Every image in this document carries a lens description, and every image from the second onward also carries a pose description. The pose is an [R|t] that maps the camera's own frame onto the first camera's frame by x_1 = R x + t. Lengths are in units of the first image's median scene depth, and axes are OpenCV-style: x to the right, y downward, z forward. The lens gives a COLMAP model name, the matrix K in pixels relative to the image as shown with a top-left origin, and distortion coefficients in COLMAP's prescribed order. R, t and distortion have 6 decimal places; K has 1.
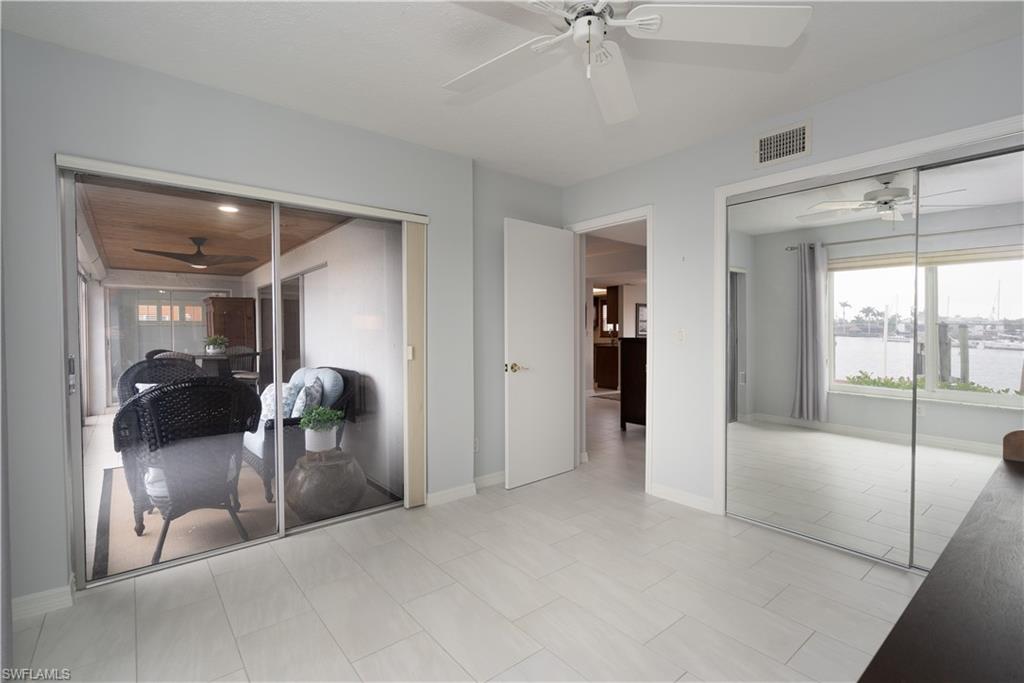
lens RADIAL K [[473.2, 0, 513.5], [0, 473.2, 341.5], [0, 0, 1]] dist [0.001888, -0.000227]
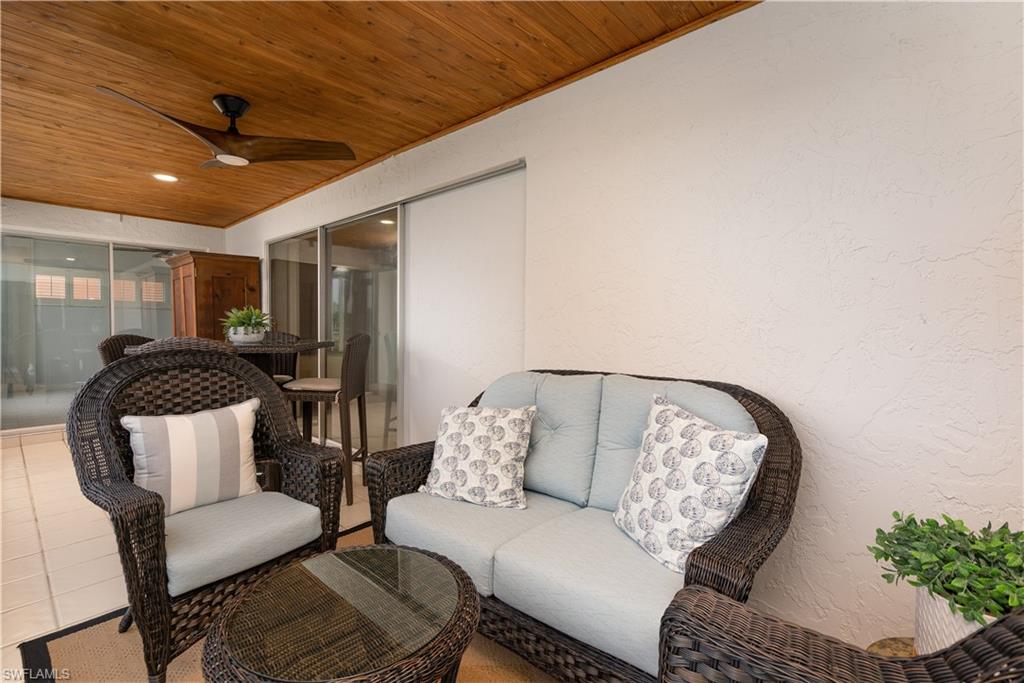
lens RADIAL K [[473.2, 0, 512.4], [0, 473.2, 341.9], [0, 0, 1]] dist [0.001888, -0.000227]
pose [[0.988756, 0.008684, 0.149286, -0.311120], [-0.009096, 0.999956, 0.002079, 0.014970], [-0.149261, -0.003413, 0.988792, 0.331079]]
